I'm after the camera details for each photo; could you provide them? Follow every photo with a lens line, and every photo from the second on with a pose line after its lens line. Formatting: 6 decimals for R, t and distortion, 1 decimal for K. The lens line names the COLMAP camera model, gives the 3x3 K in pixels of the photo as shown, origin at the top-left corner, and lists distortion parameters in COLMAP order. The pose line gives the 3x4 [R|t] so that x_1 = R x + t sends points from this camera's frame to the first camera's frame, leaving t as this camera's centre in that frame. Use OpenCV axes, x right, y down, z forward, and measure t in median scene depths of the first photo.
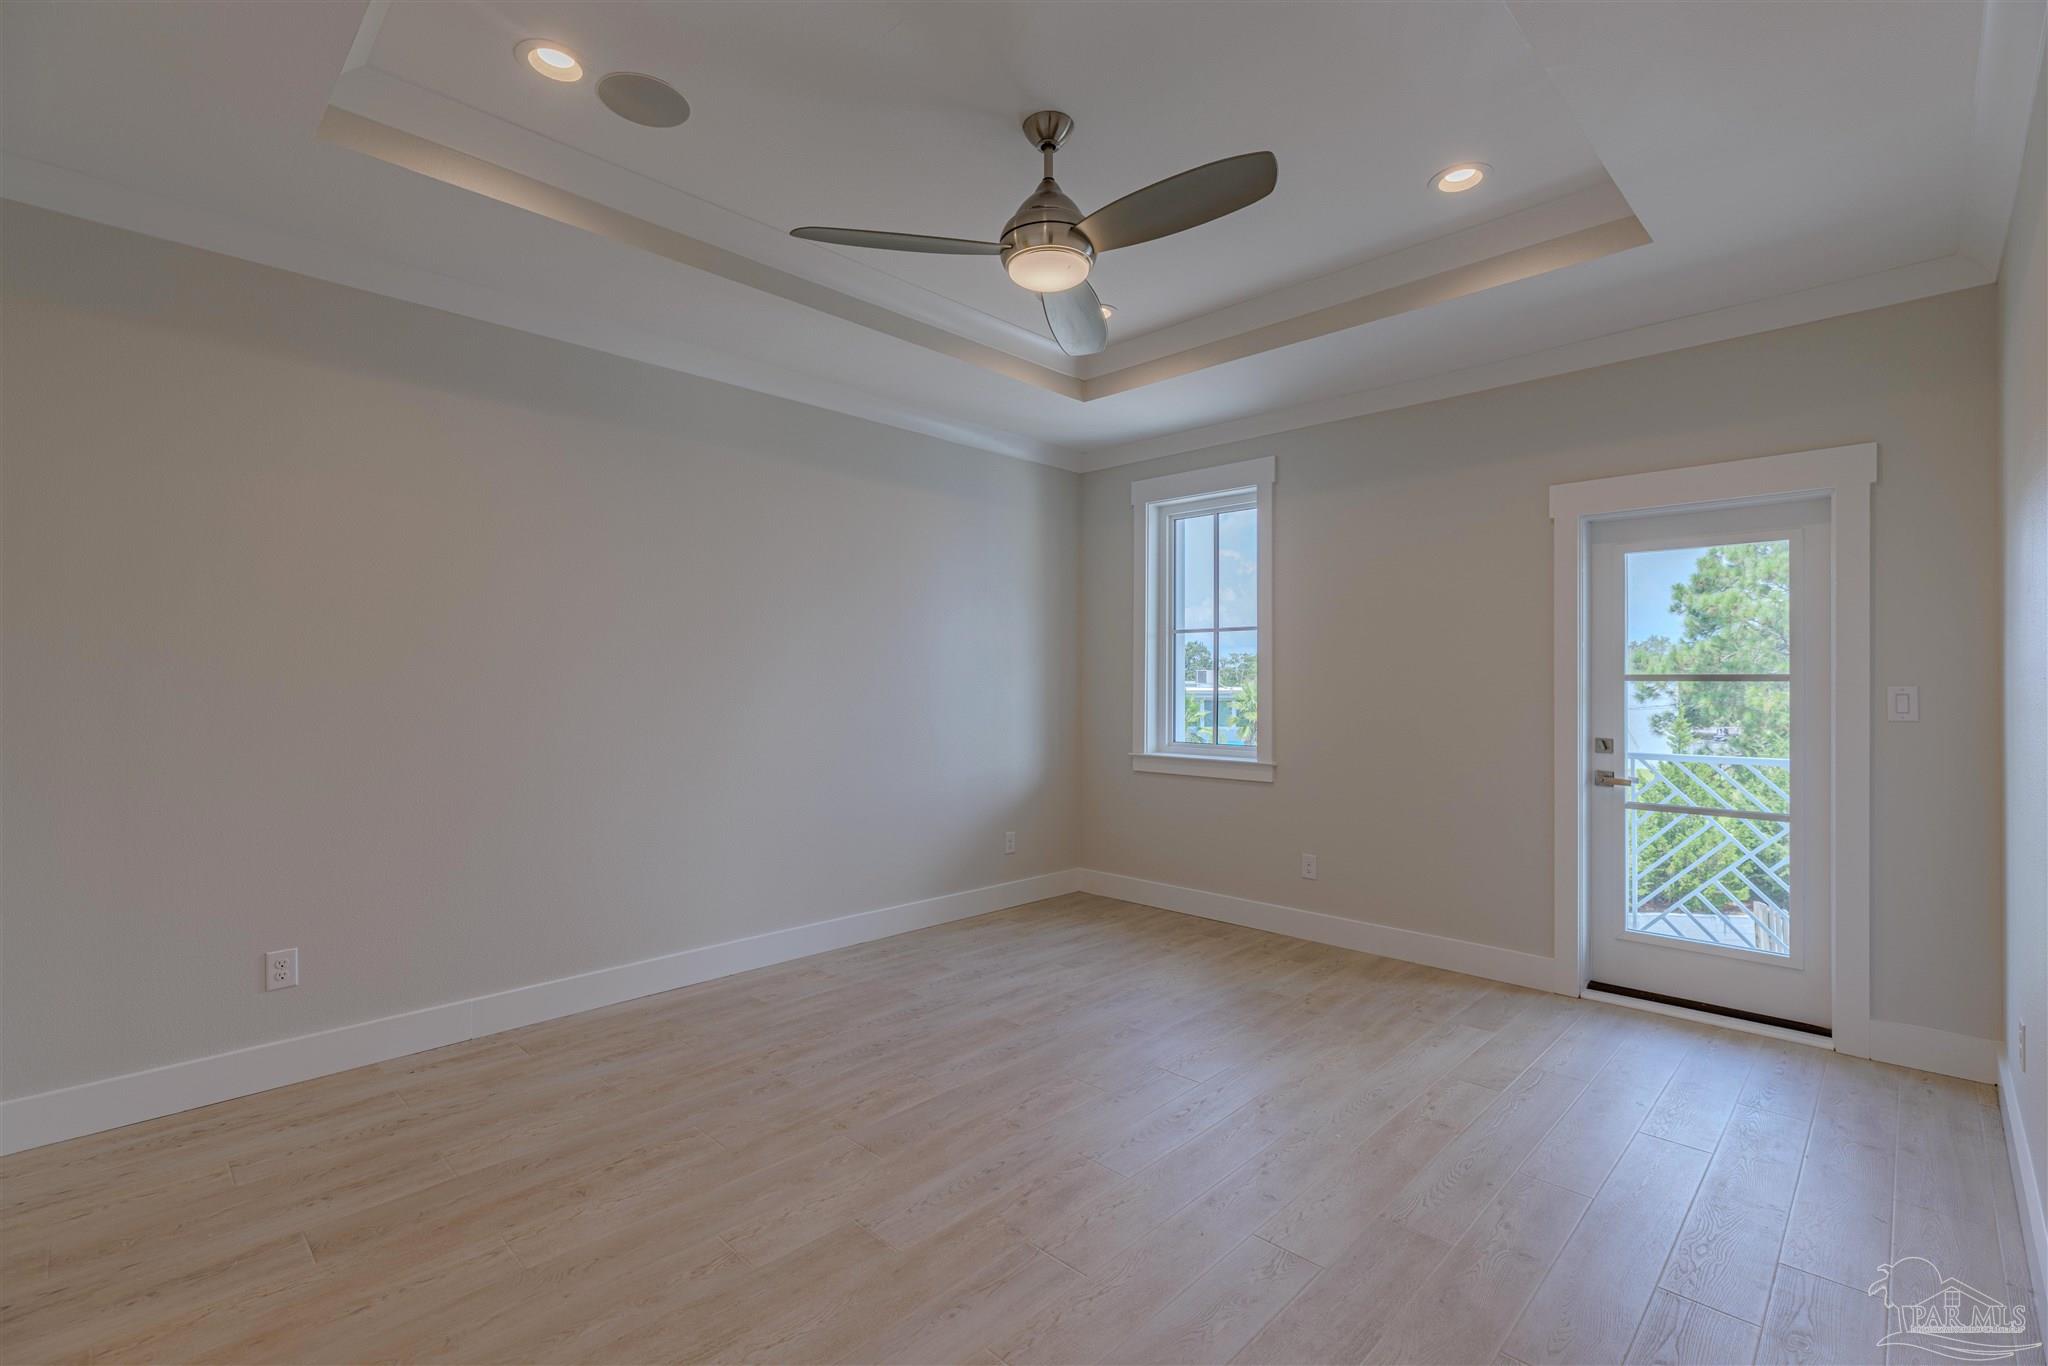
lens RADIAL K [[914.5, 0, 1020.4], [0, 914.5, 675.8], [0, 0, 1]] dist [0.002877, 0.000299]
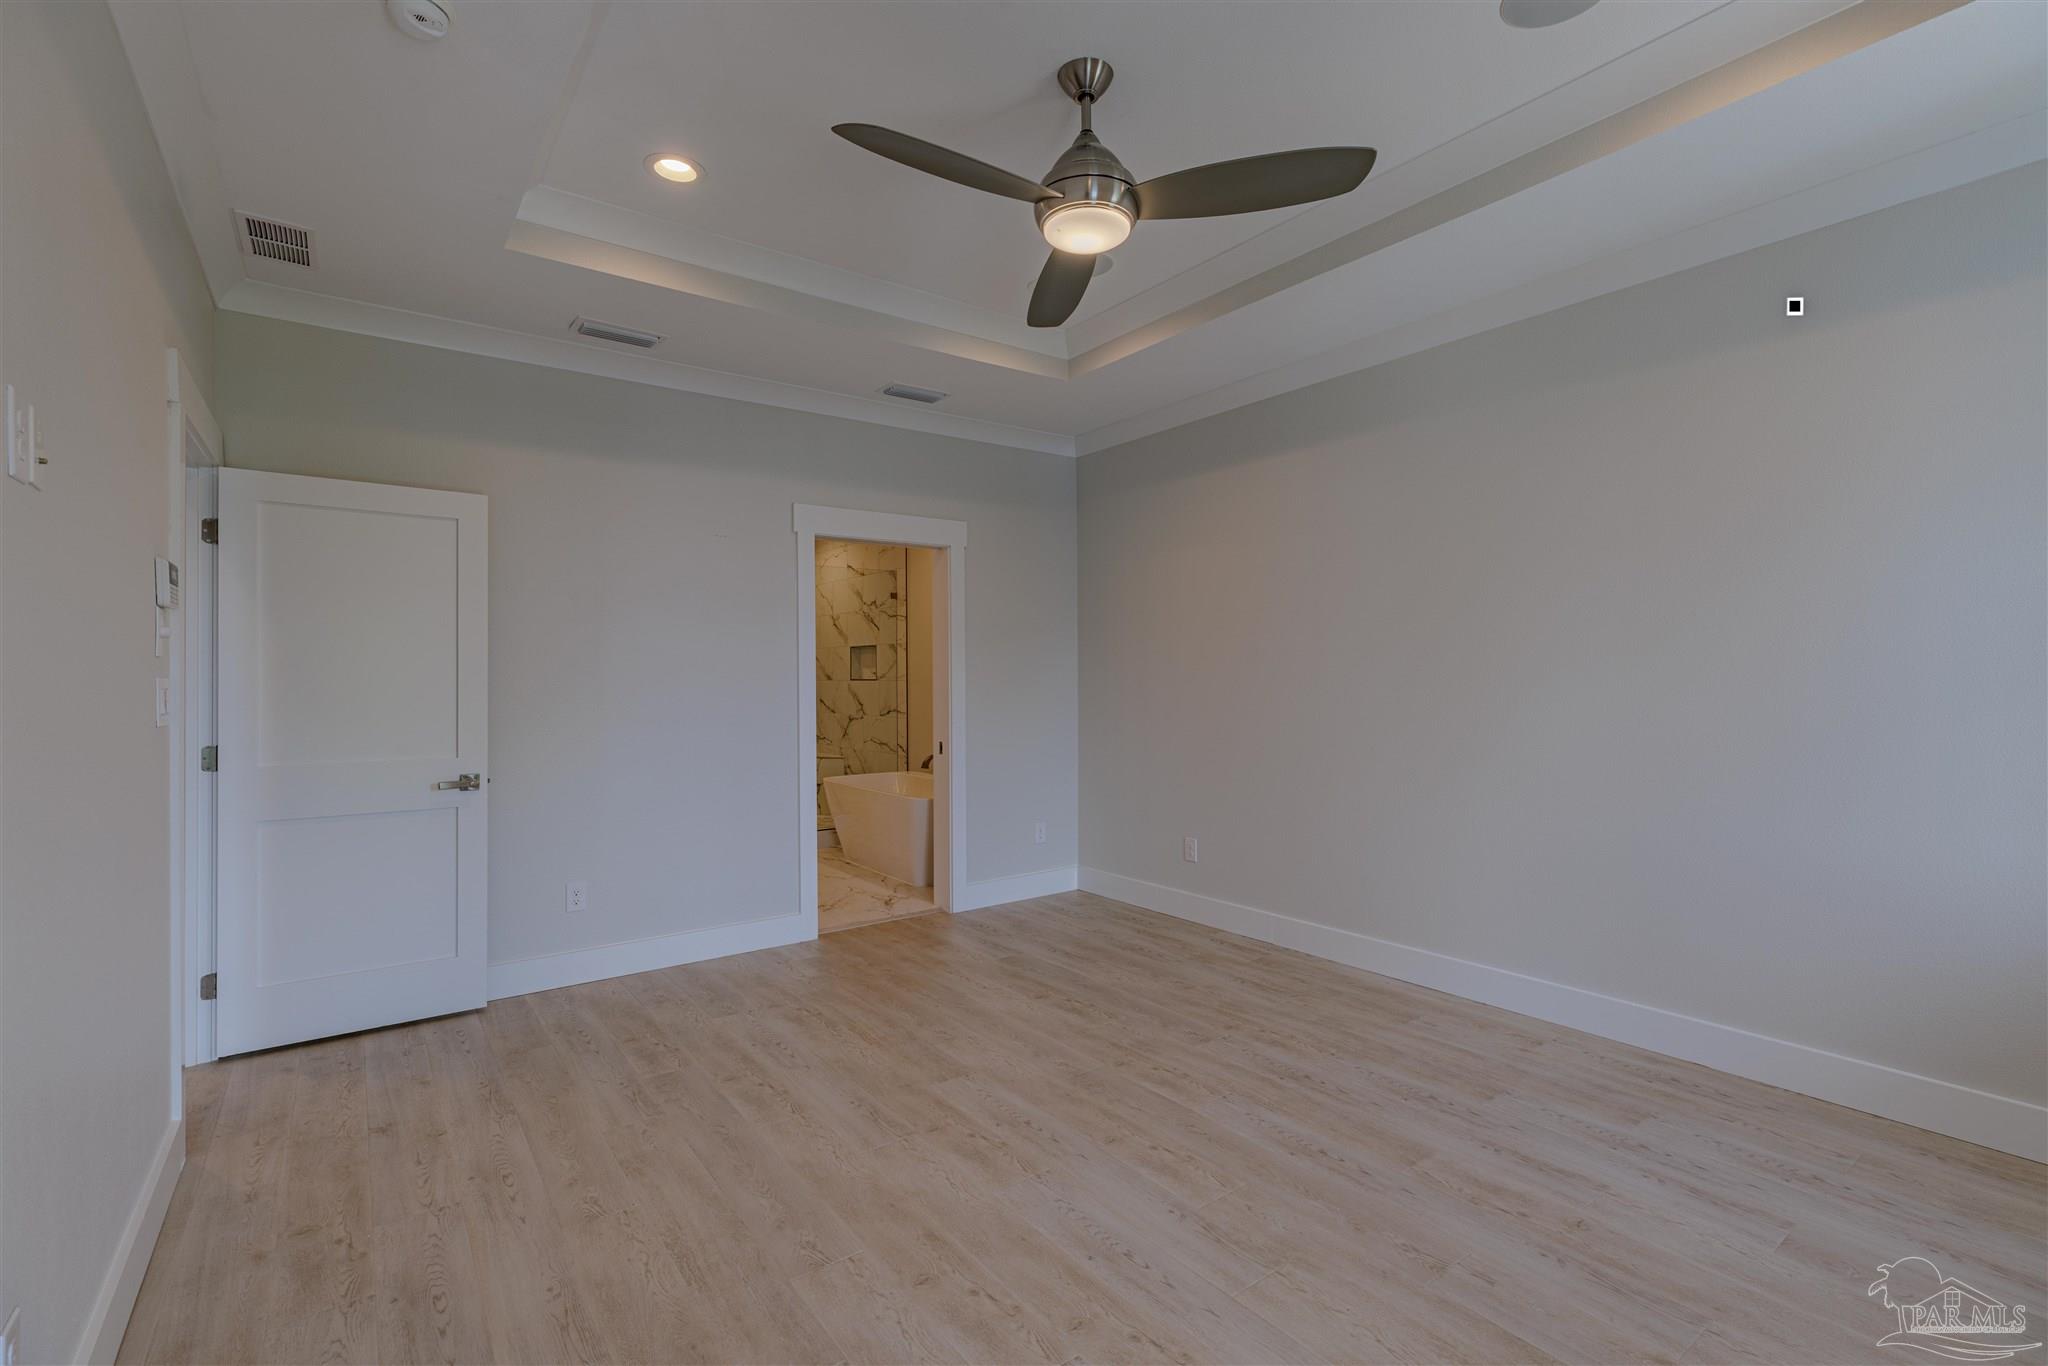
lens RADIAL K [[914.5, 0, 1020.4], [0, 914.5, 675.8], [0, 0, 1]] dist [0.002877, 0.000299]
pose [[-0.158541, -0.000692, -0.987352, 0.793075], [0.015293, 0.999878, -0.003157, 0.008999], [0.987234, -0.015600, -0.158511, 0.891027]]
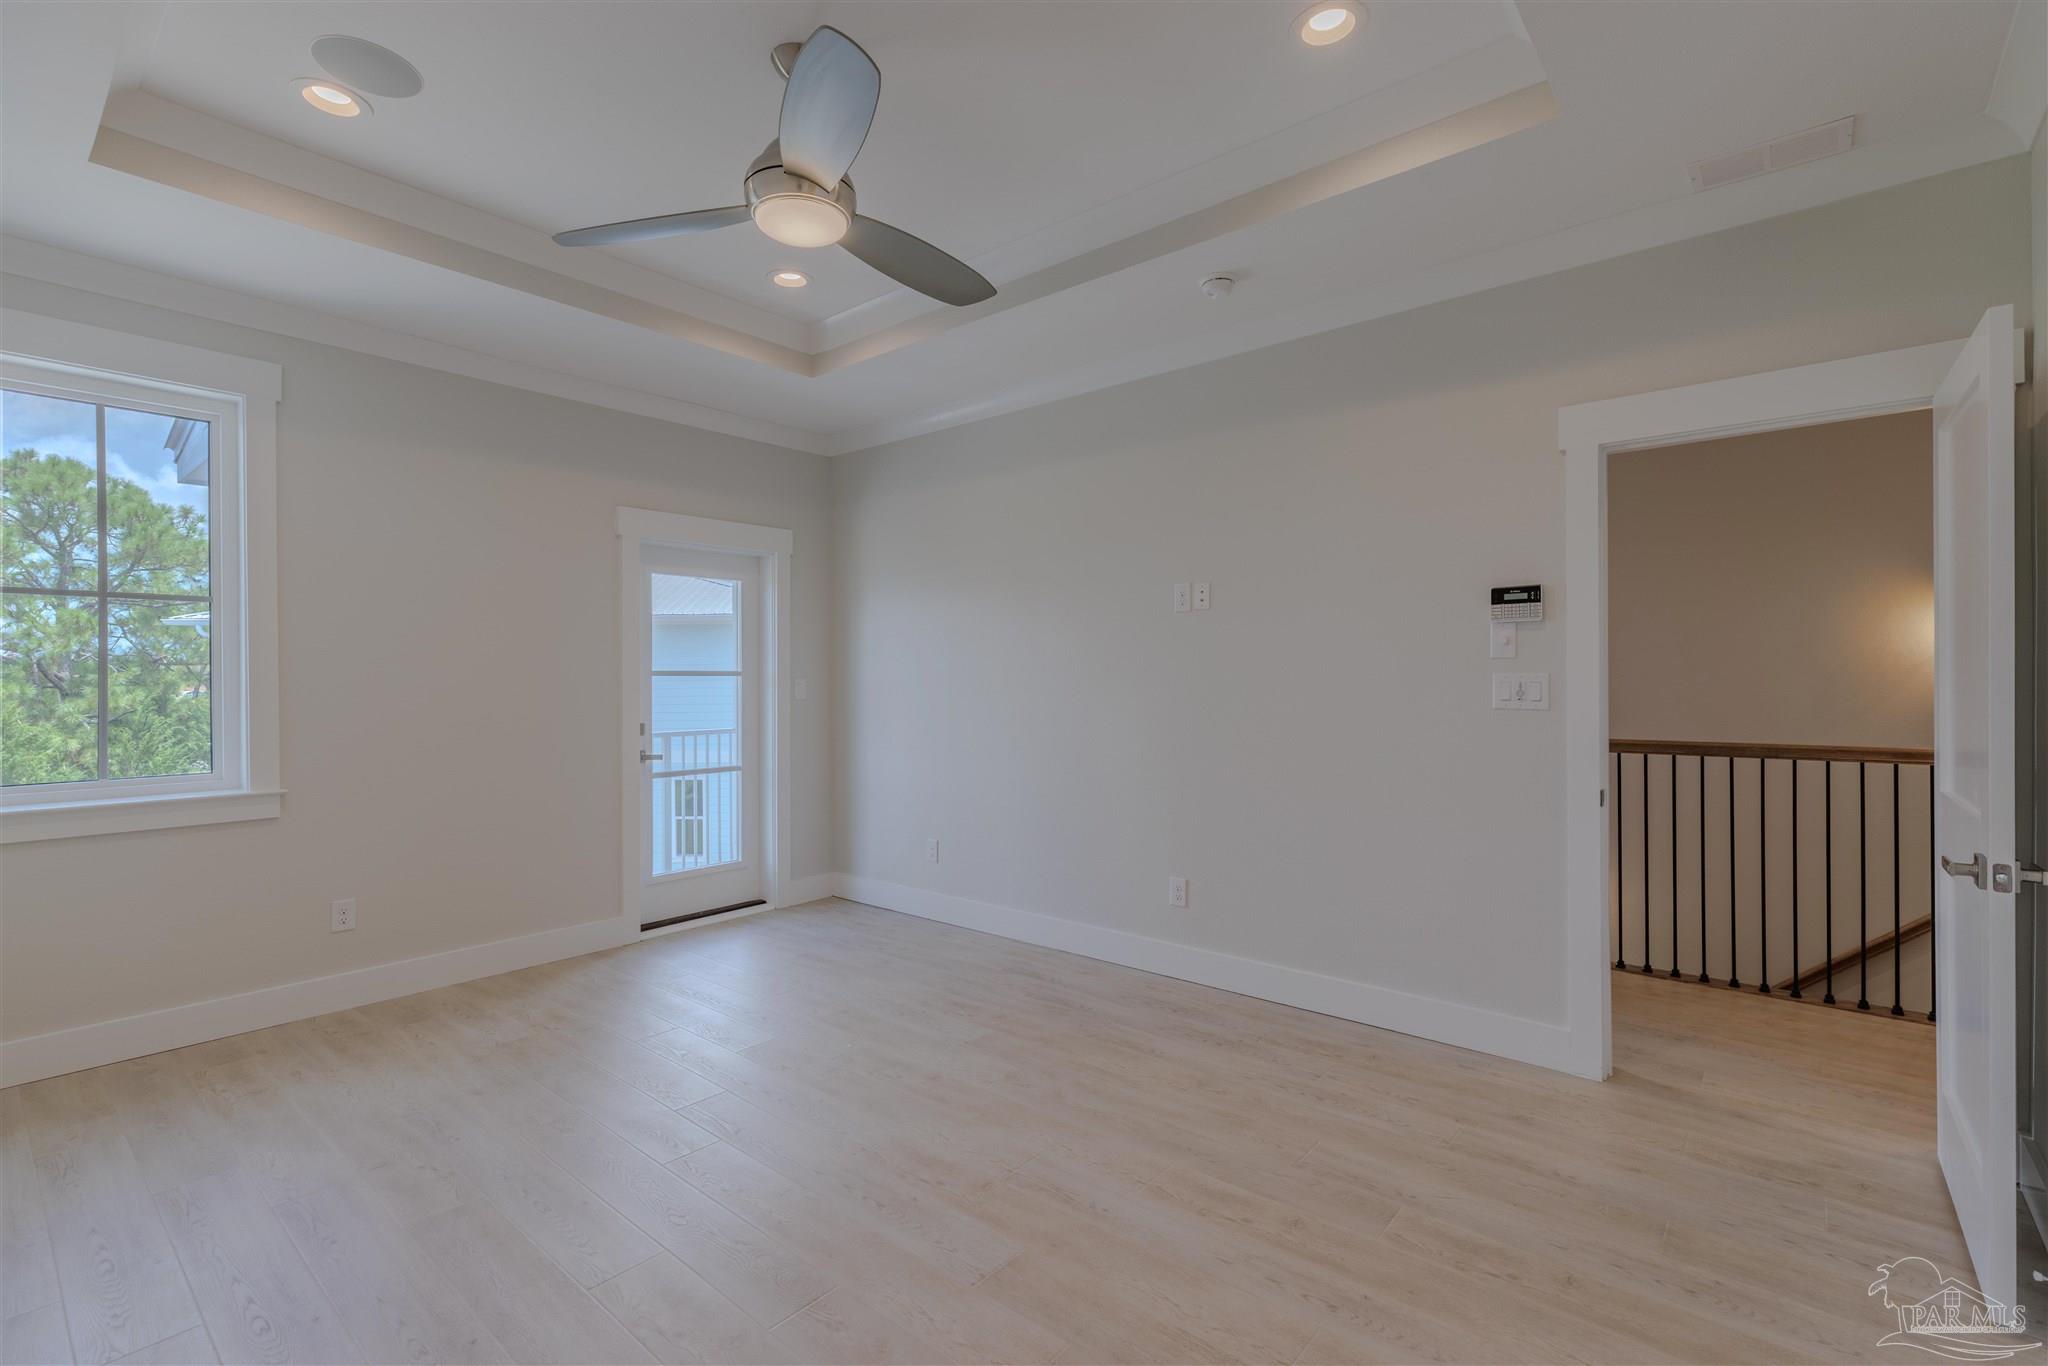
lens RADIAL K [[914.5, 0, 1020.4], [0, 914.5, 675.8], [0, 0, 1]] dist [0.002877, 0.000299]
pose [[-0.071500, -0.001265, 0.997440, -0.735555], [-0.003871, 0.999992, 0.000991, 0.002374], [-0.997433, -0.003790, -0.071504, 0.704280]]
